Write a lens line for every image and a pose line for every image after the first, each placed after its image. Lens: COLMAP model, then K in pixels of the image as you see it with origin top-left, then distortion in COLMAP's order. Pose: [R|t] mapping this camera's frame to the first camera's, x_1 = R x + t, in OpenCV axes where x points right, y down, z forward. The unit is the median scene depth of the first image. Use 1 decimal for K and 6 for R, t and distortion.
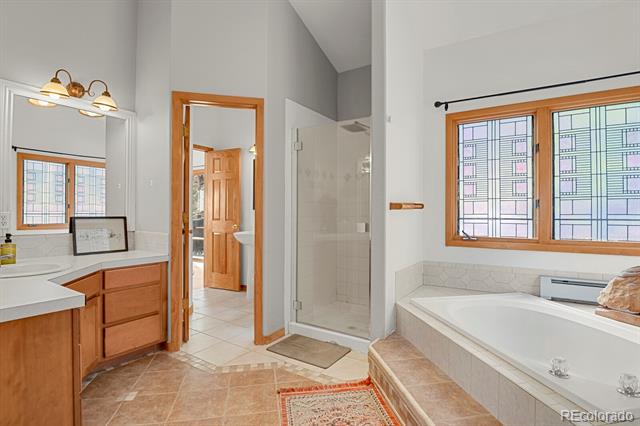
lens RADIAL K [[312.6, 0, 321.7], [0, 312.6, 214.2], [0, 0, 1]] dist [-0.023077, -0.003875]
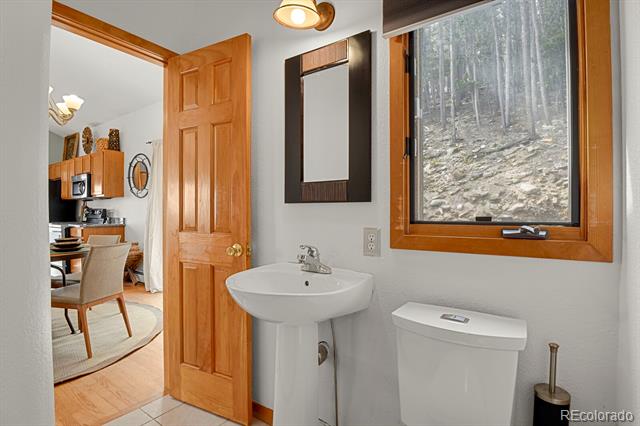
lens RADIAL K [[312.6, 0, 320.0], [0, 312.6, 210.9], [0, 0, 1]] dist [-0.023077, -0.003875]
pose [[0.999495, -0.010273, -0.030084, -0.165896], [0.010110, 0.999933, -0.005571, -0.001852], [0.030139, 0.005264, 0.999532, 0.631020]]
